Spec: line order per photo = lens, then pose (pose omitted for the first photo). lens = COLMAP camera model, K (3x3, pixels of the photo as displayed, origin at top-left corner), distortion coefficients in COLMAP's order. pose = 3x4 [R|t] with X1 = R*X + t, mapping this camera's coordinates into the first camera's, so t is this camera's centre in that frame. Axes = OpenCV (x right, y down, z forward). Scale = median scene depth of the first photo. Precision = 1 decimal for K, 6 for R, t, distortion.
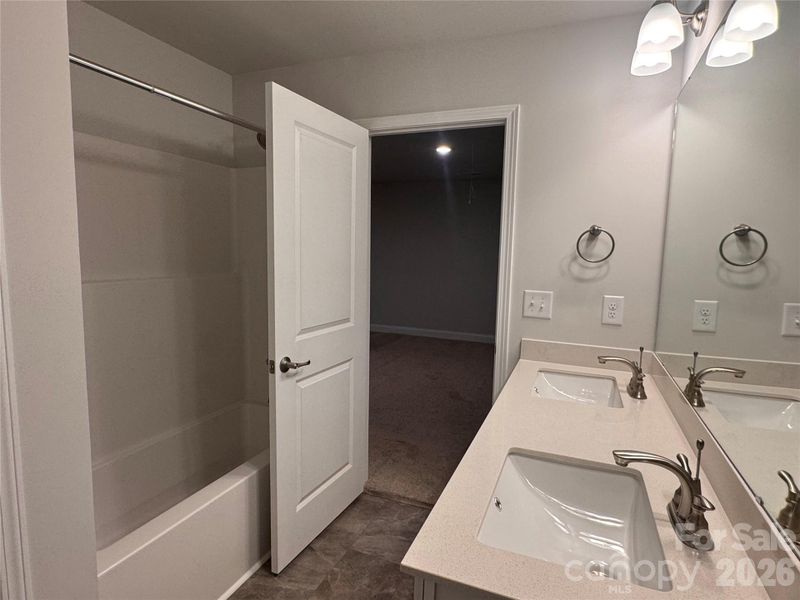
lens RADIAL K [[436.7, 0, 400.0], [0, 436.7, 300.0], [0, 0, 1]] dist [-0.015035, 0.000581]
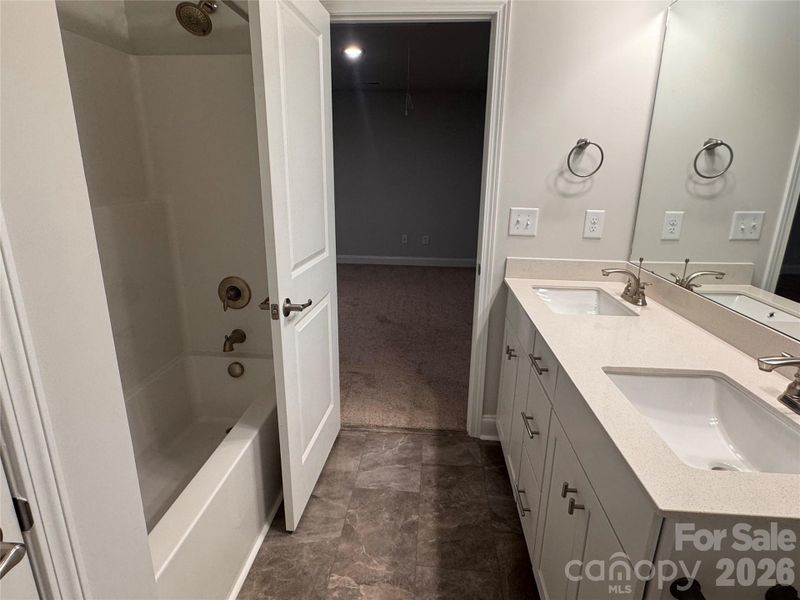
lens RADIAL K [[436.7, 0, 400.0], [0, 436.7, 300.0], [0, 0, 1]] dist [-0.015035, 0.000581]
pose [[0.952553, -0.096197, 0.288771, -0.269575], [0.044215, 0.982412, 0.181416, -0.007879], [-0.301143, -0.160040, 0.940053, 0.133475]]
